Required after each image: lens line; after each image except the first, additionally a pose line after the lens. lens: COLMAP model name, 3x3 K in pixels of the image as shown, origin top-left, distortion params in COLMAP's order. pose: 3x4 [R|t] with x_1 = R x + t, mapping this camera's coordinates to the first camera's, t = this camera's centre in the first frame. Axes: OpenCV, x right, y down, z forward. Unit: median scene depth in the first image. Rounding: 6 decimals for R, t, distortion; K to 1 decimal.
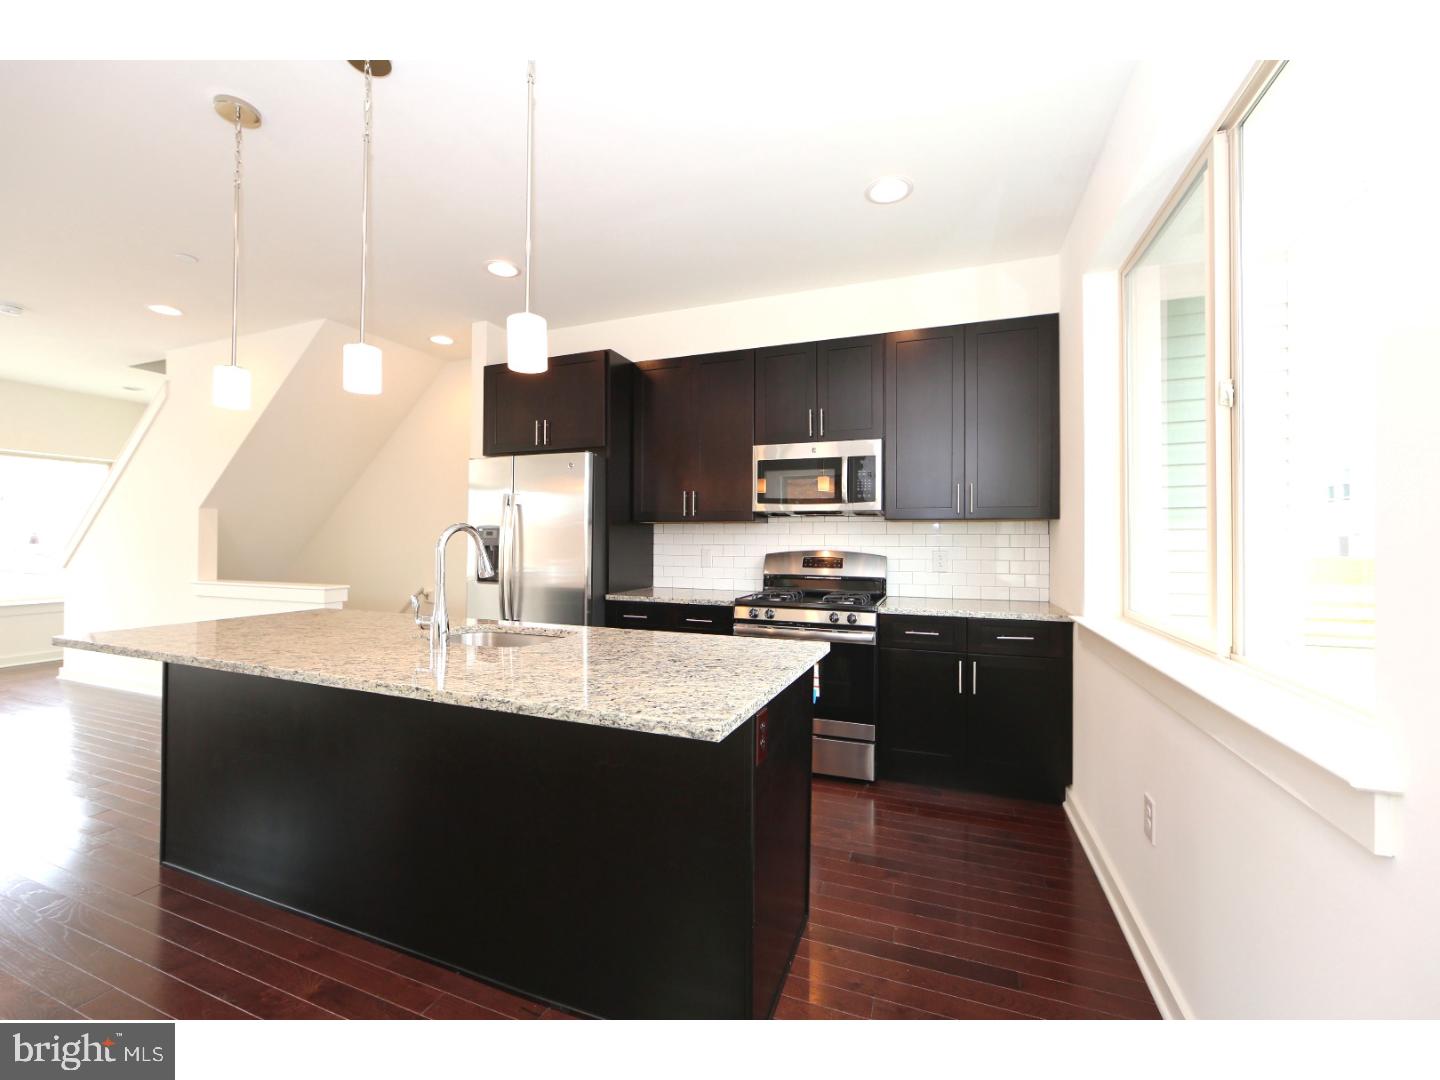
lens RADIAL K [[571.9, 0, 716.1], [0, 571.9, 536.2], [0, 0, 1]] dist [-0.001027, 0.000068]
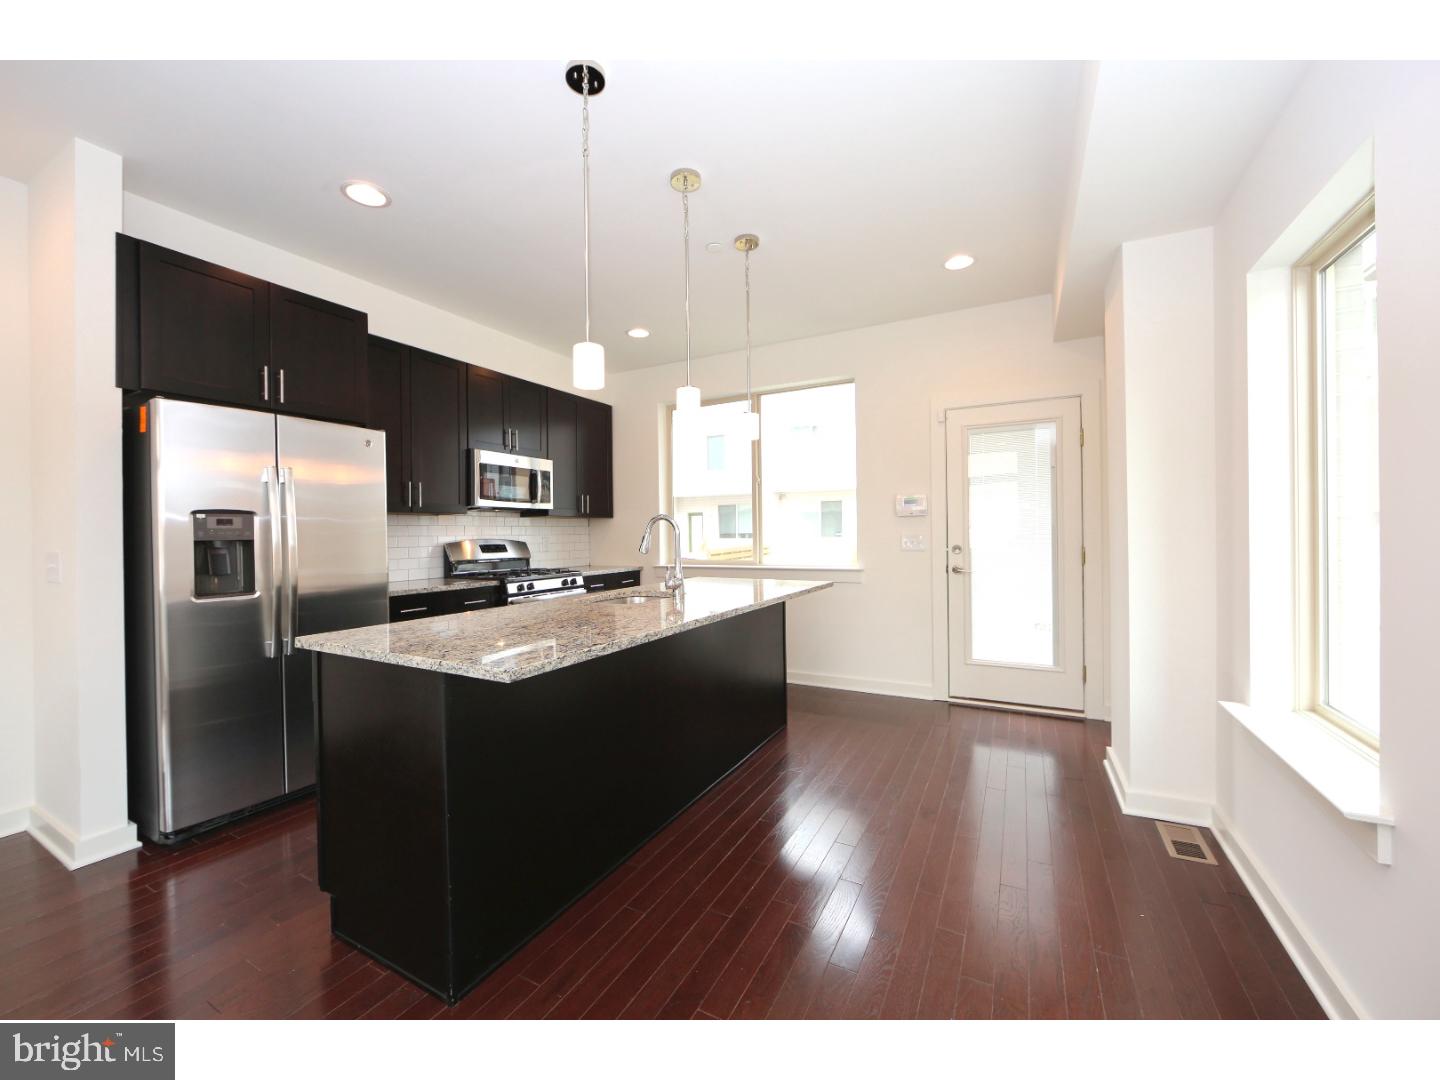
lens RADIAL K [[563.3, 0, 729.3], [0, 563.3, 536.5], [0, 0, 1]] dist [0.000588, 0.000078]
pose [[0.119731, -0.011256, 0.992743, -1.053307], [0.007987, 0.999914, 0.010374, 0.012535], [-0.992774, 0.006687, 0.119811, 0.365459]]
